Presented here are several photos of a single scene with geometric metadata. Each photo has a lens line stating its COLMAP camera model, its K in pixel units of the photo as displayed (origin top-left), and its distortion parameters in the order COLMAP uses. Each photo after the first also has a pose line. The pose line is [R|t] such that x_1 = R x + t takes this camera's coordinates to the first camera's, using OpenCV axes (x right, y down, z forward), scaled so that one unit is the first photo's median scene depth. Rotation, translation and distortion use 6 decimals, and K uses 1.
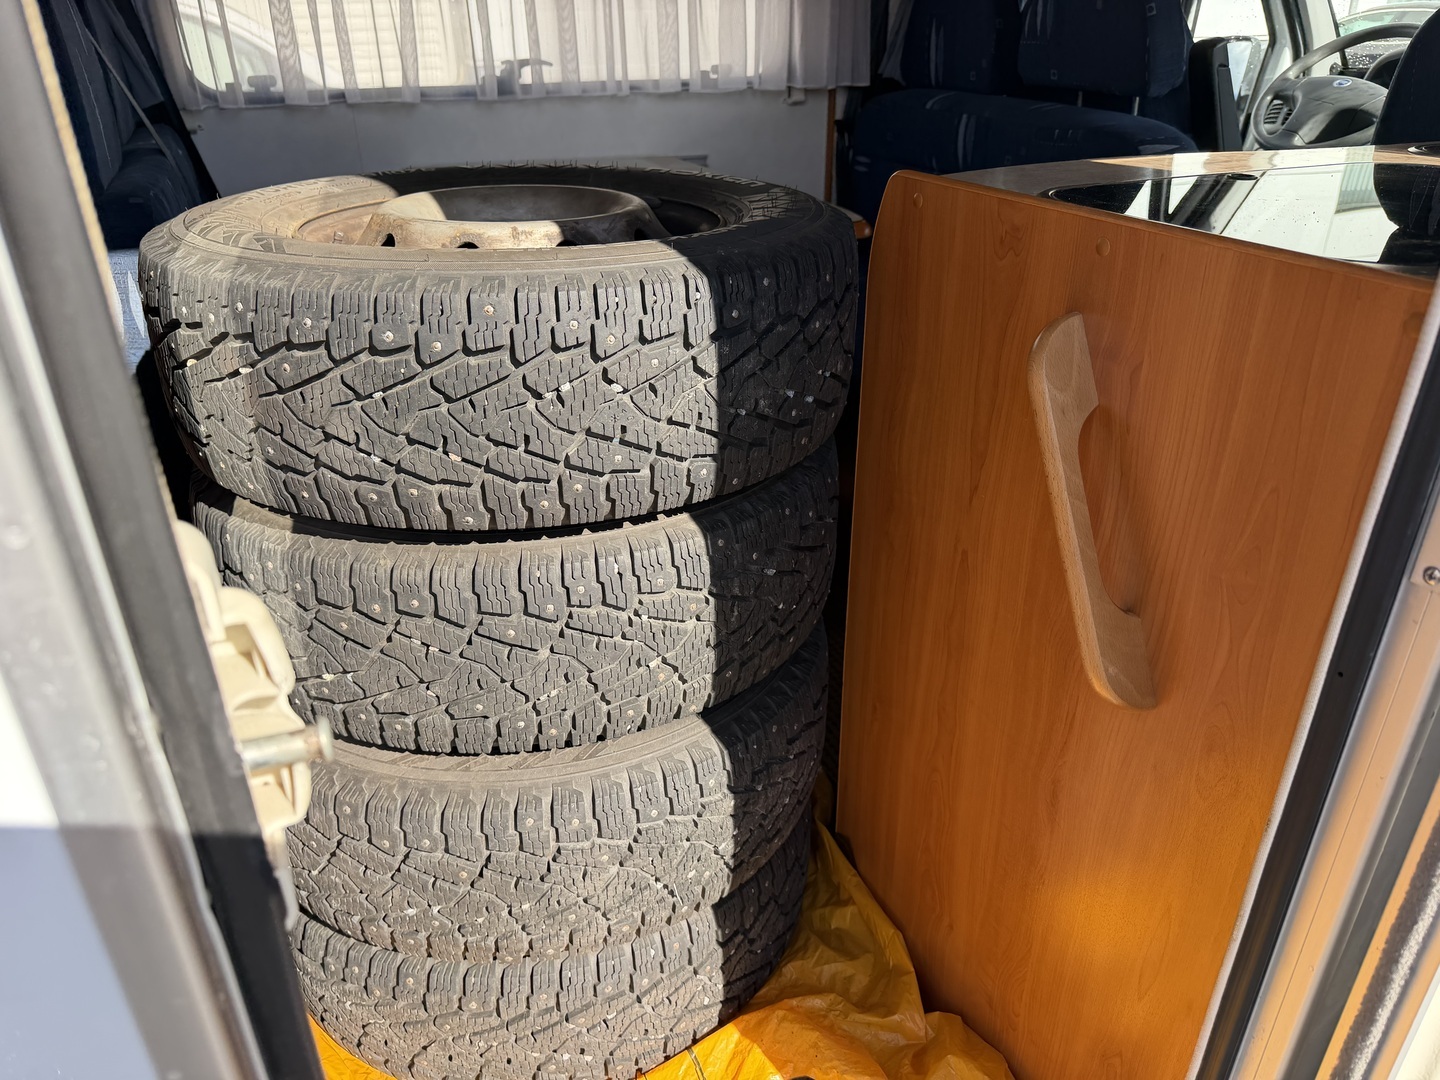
lens RADIAL K [[1019.2, 0, 717.6], [0, 1019.2, 542.4], [0, 0, 1]] dist [0.011777, -0.002352]
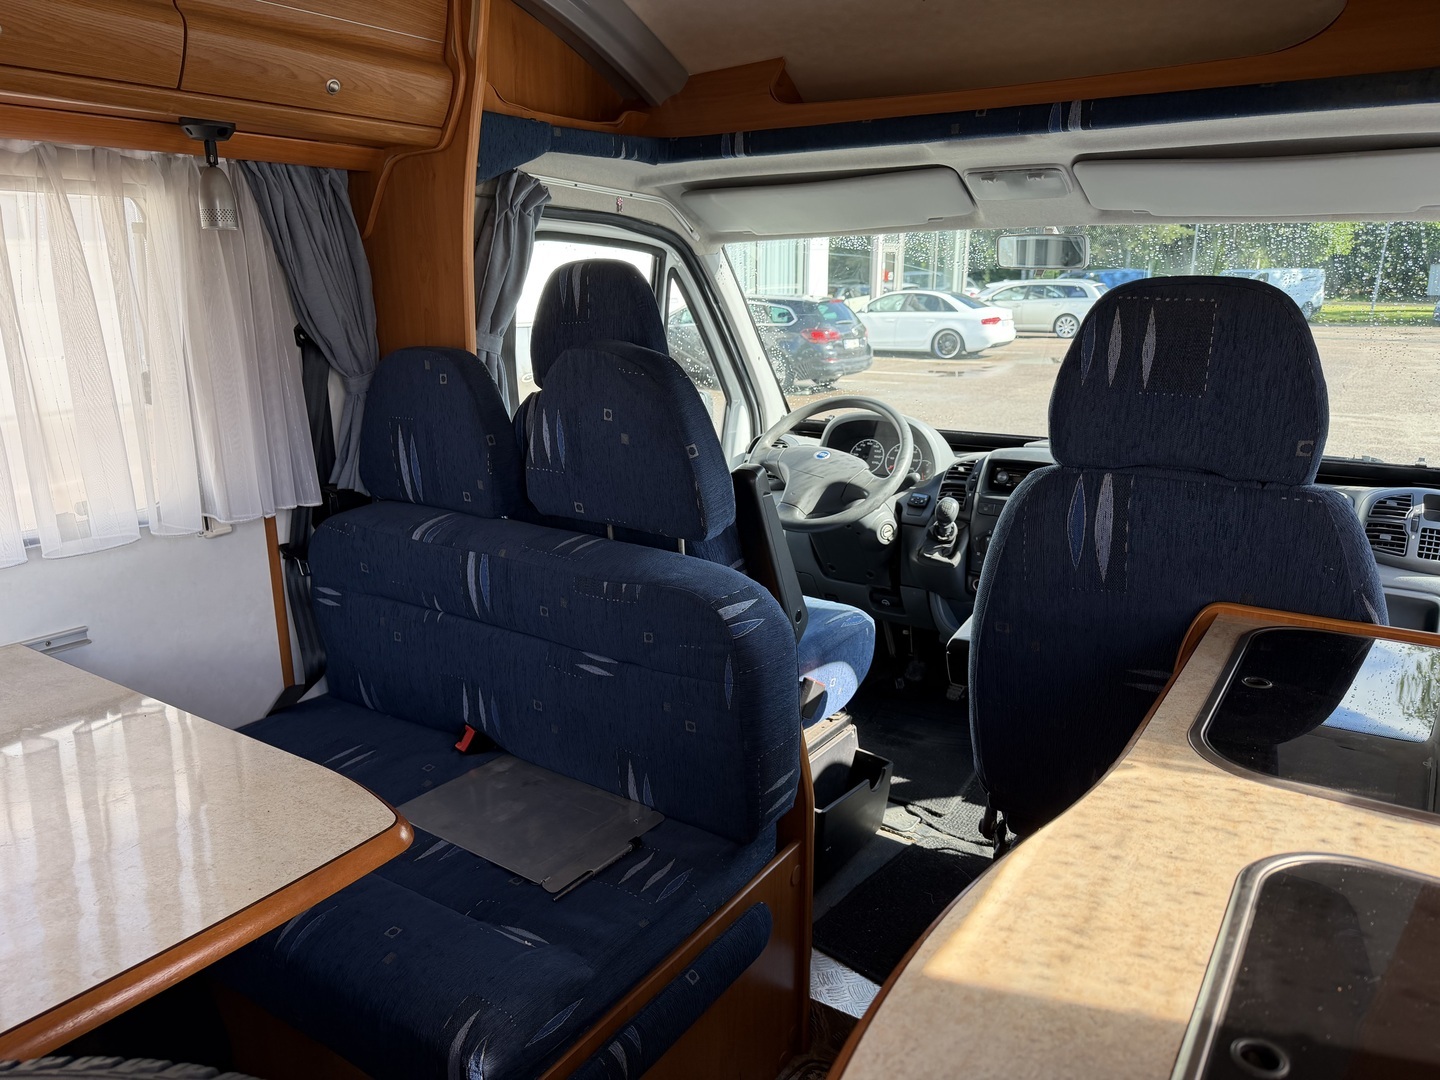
lens RADIAL K [[1019.2, 0, 723.3], [0, 1019.2, 542.0], [0, 0, 1]] dist [0.011777, -0.002352]
pose [[0.842328, -0.134029, 0.522035, -0.000955], [0.243997, 0.958475, -0.147619, -0.234369], [-0.480572, 0.251719, 0.840053, 0.223844]]
